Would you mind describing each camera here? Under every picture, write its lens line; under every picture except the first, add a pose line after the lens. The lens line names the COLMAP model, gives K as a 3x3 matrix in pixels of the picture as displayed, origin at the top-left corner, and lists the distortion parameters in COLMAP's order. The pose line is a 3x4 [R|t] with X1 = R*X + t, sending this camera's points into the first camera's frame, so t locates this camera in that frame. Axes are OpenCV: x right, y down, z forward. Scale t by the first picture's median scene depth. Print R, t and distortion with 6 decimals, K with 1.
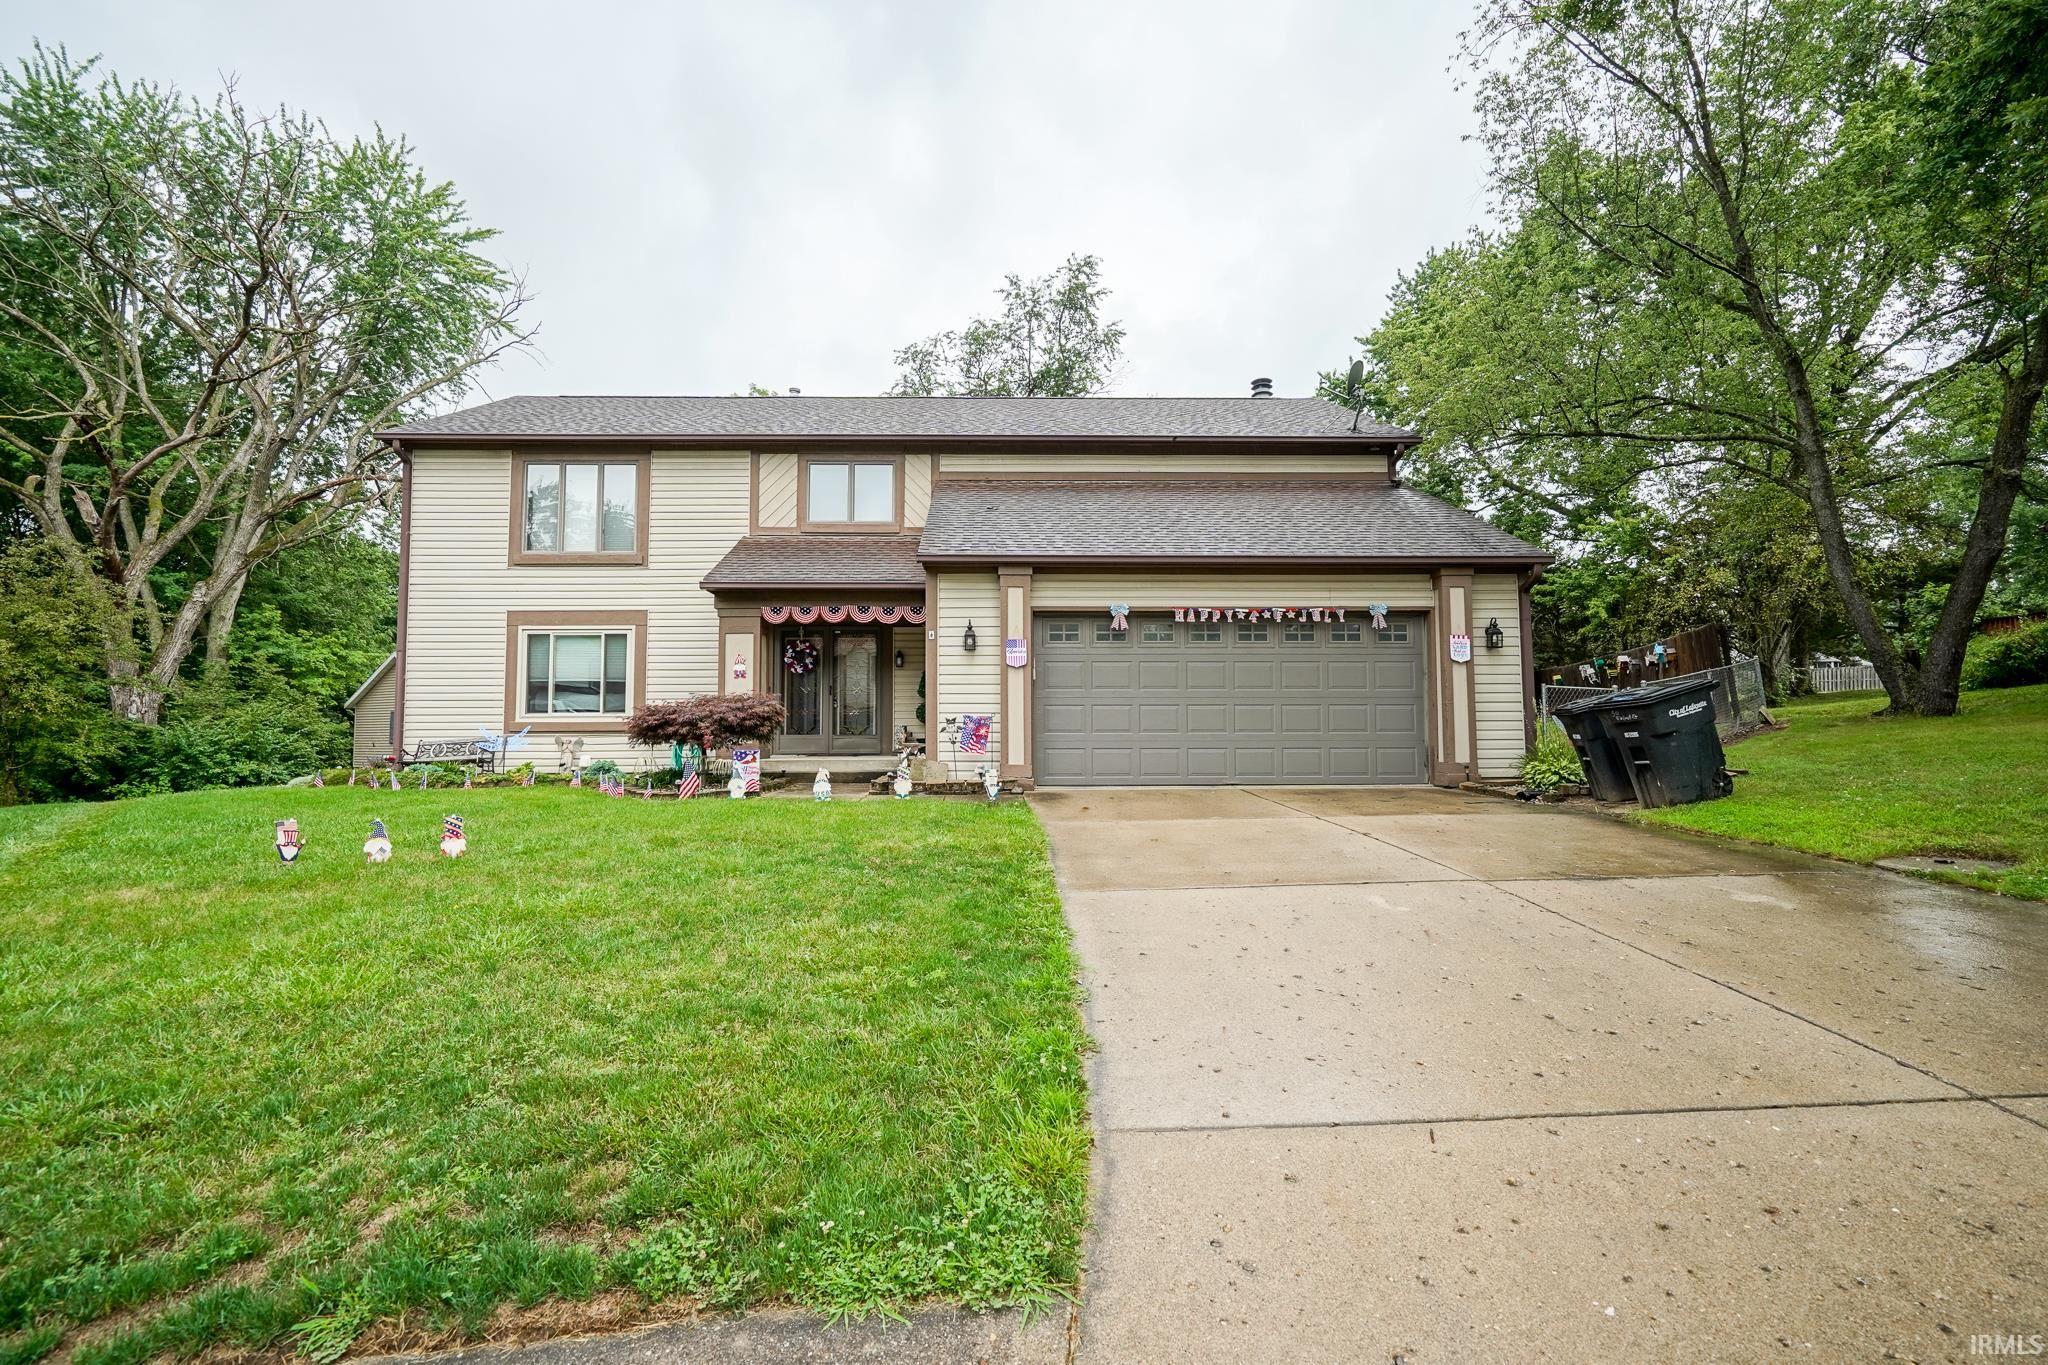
lens RADIAL K [[934.7, 0, 1007.7], [0, 934.7, 679.1], [0, 0, 1]] dist [-0.003134, 0.000808]
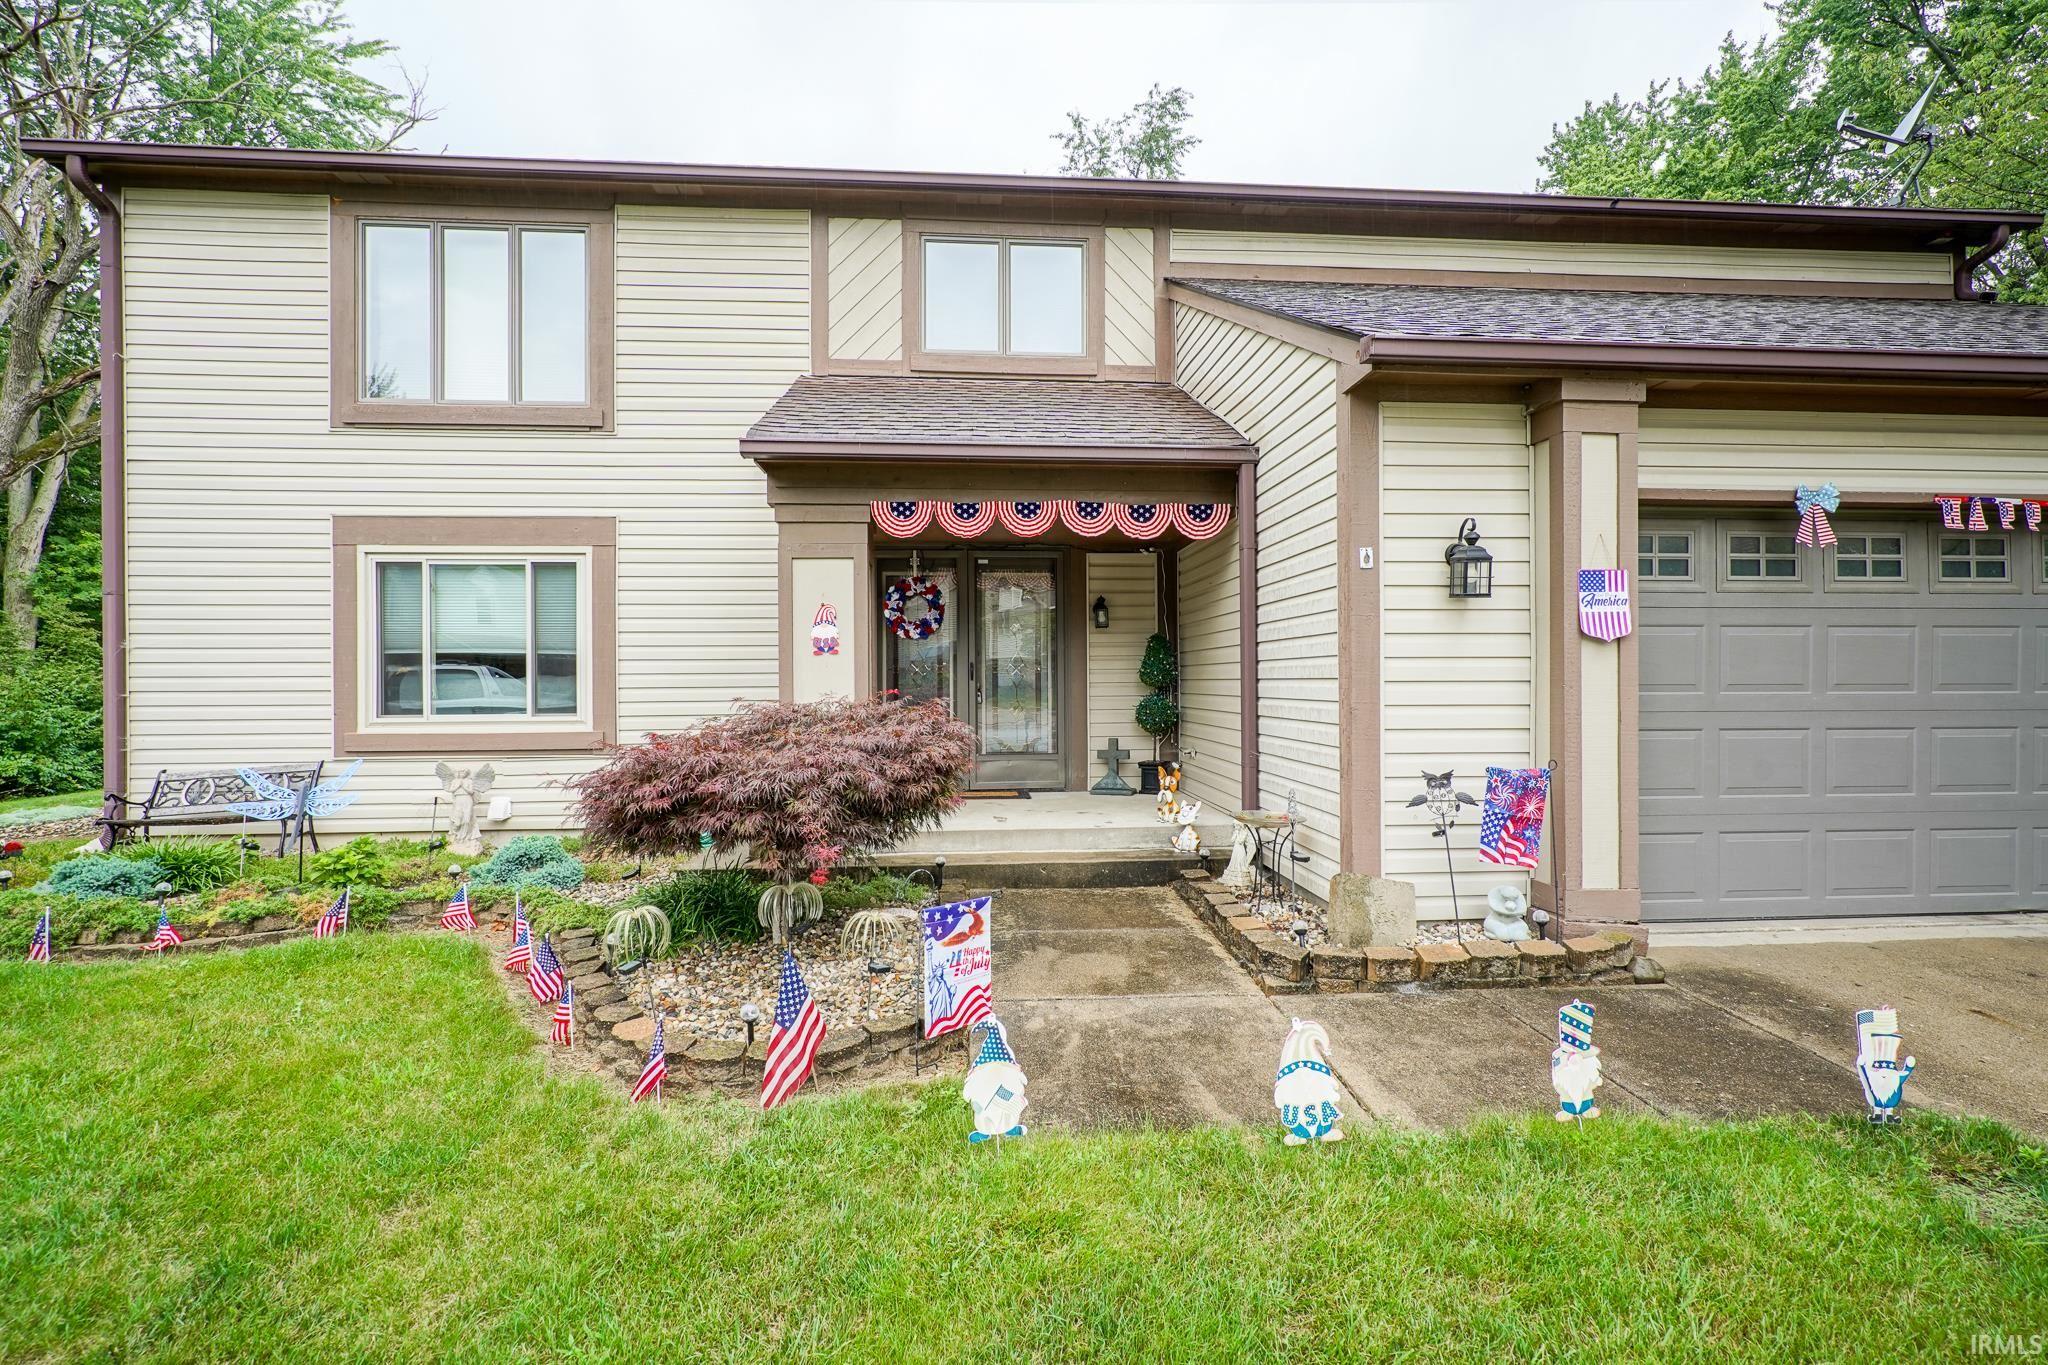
lens RADIAL K [[934.7, 0, 1036.1], [0, 934.7, 682.1], [0, 0, 1]] dist [-0.003134, 0.000808]
pose [[0.997887, -0.002054, 0.064938, -0.185461], [-0.001834, 0.998211, 0.059757, -0.013533], [-0.064944, -0.059750, 0.996098, 0.460815]]
